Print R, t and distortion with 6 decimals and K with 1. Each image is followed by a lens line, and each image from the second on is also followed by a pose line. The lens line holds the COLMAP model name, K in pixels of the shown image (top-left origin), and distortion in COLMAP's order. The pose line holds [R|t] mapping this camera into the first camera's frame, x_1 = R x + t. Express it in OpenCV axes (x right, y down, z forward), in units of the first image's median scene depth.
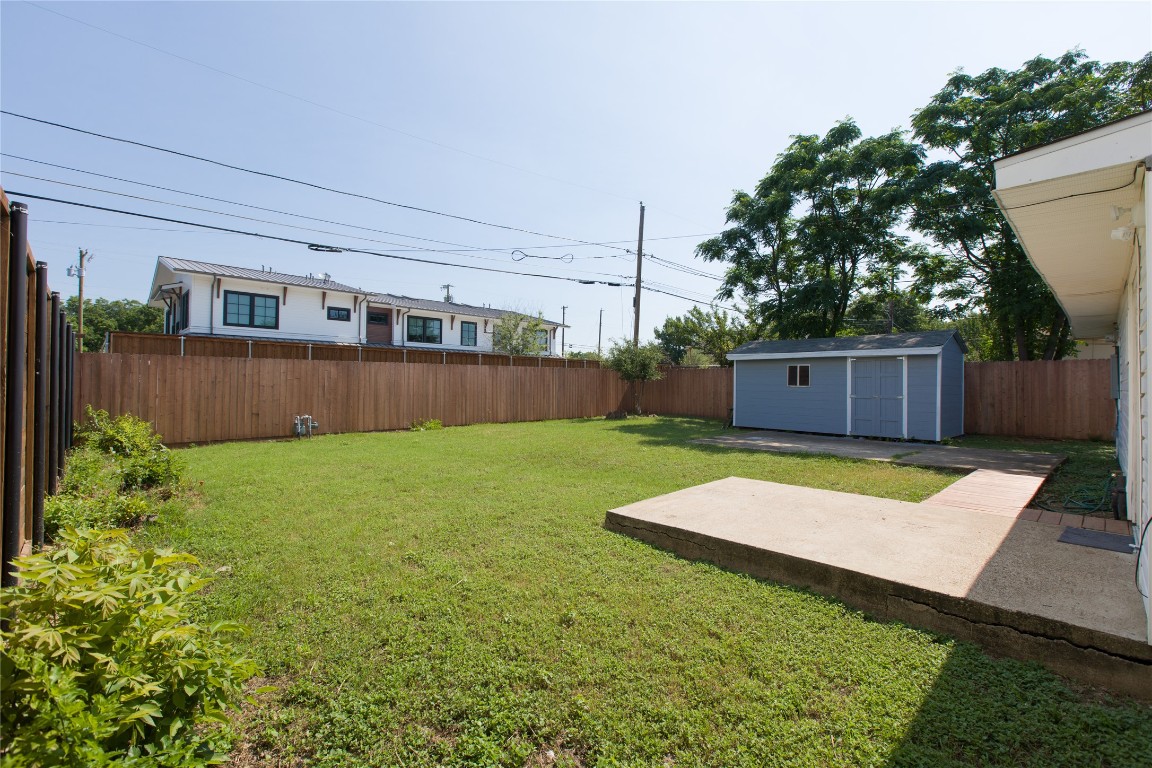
lens RADIAL K [[519.7, 0, 577.7], [0, 519.7, 377.7], [0, 0, 1]] dist [-0.000139, -0.000094]
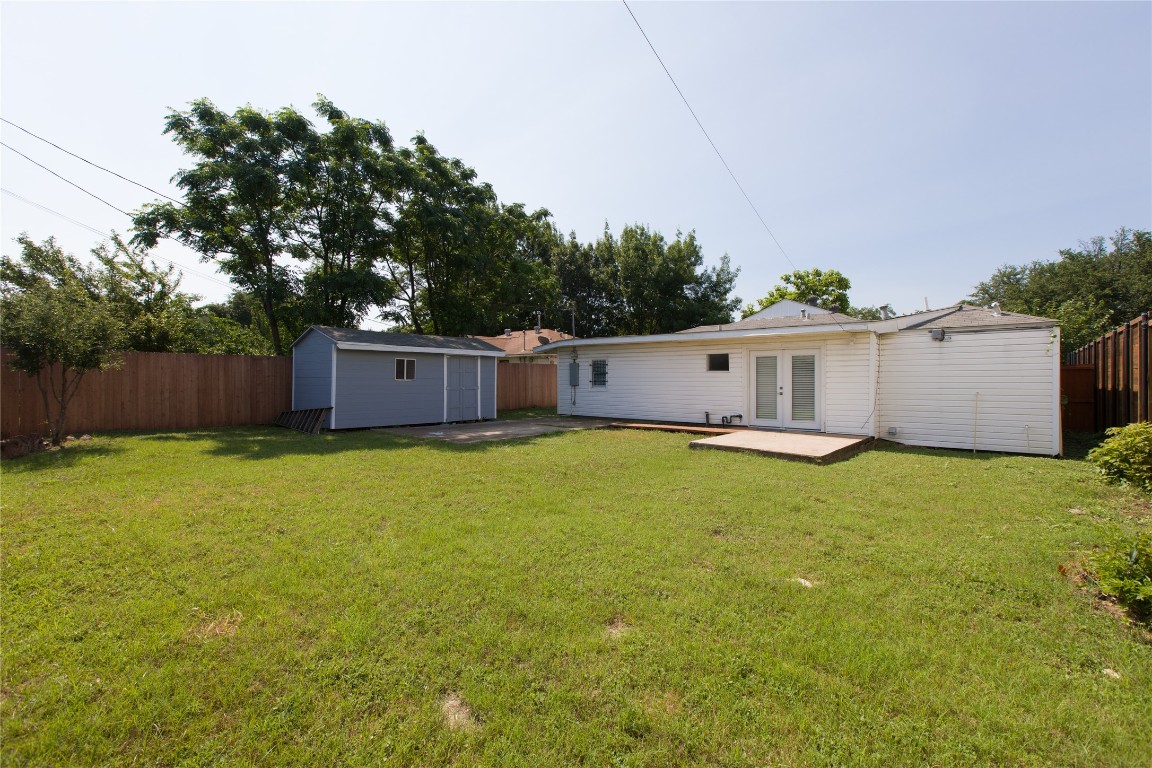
lens RADIAL K [[519.7, 0, 577.7], [0, 519.7, 377.7], [0, 0, 1]] dist [-0.000139, -0.000094]
pose [[-0.116063, -0.005589, 0.993226, -0.605418], [-0.015930, 0.999866, 0.003765, 0.003351], [-0.993114, -0.015385, -0.116136, 0.794994]]
